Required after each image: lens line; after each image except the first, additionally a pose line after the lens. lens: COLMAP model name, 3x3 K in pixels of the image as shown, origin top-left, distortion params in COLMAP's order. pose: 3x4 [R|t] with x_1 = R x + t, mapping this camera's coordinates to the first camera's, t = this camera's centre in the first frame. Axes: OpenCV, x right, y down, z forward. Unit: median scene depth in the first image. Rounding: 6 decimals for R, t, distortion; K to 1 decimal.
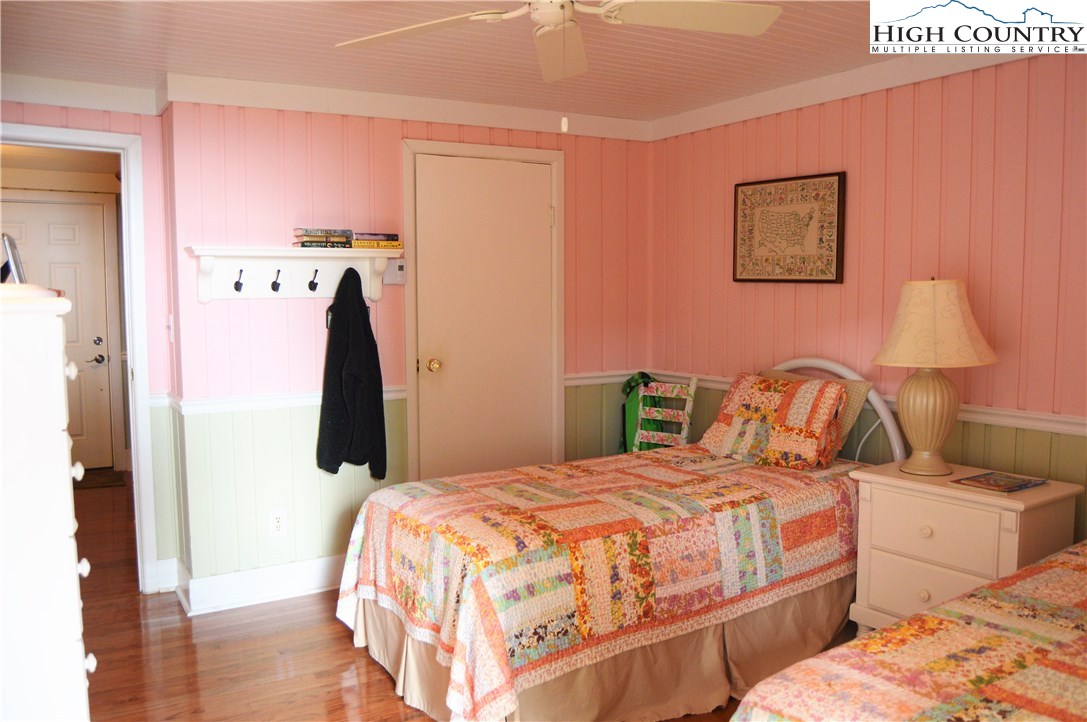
lens RADIAL K [[880.6, 0, 543.5], [0, 880.6, 361.0], [0, 0, 1]] dist [-0.000294, -0.001934]
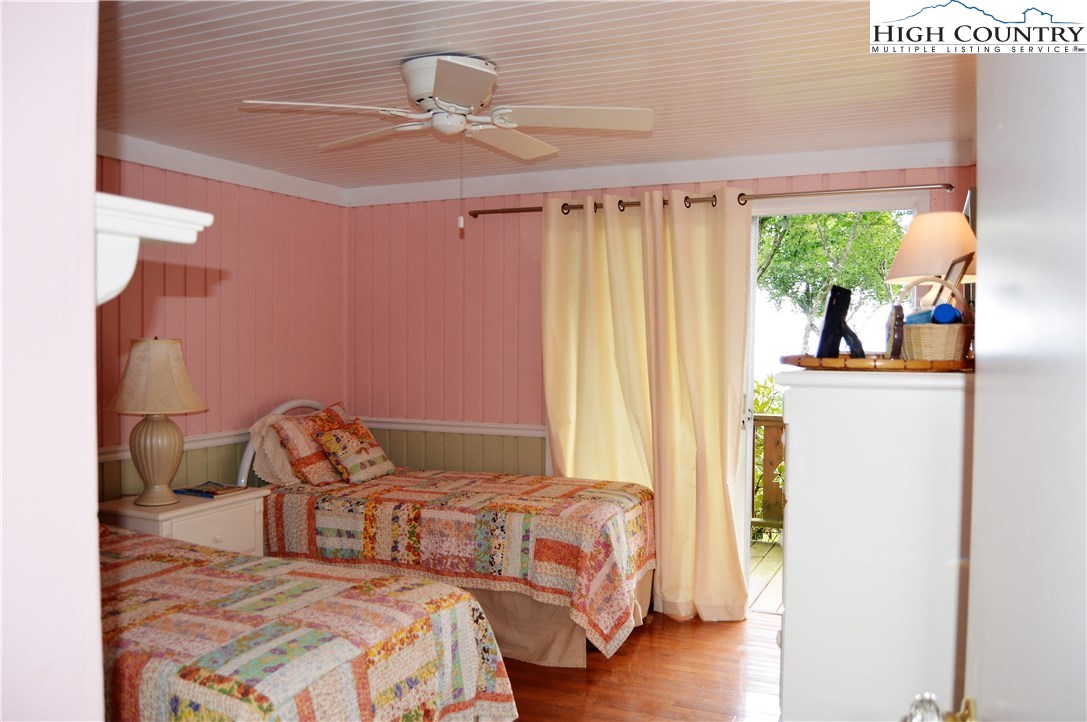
lens RADIAL K [[880.6, 0, 543.5], [0, 880.6, 361.0], [0, 0, 1]] dist [-0.000294, -0.001934]
pose [[-0.525553, -0.011086, 0.850688, -0.876925], [0.080103, 0.994828, 0.062451, -0.099047], [-0.846981, 0.100964, -0.521947, 1.267445]]
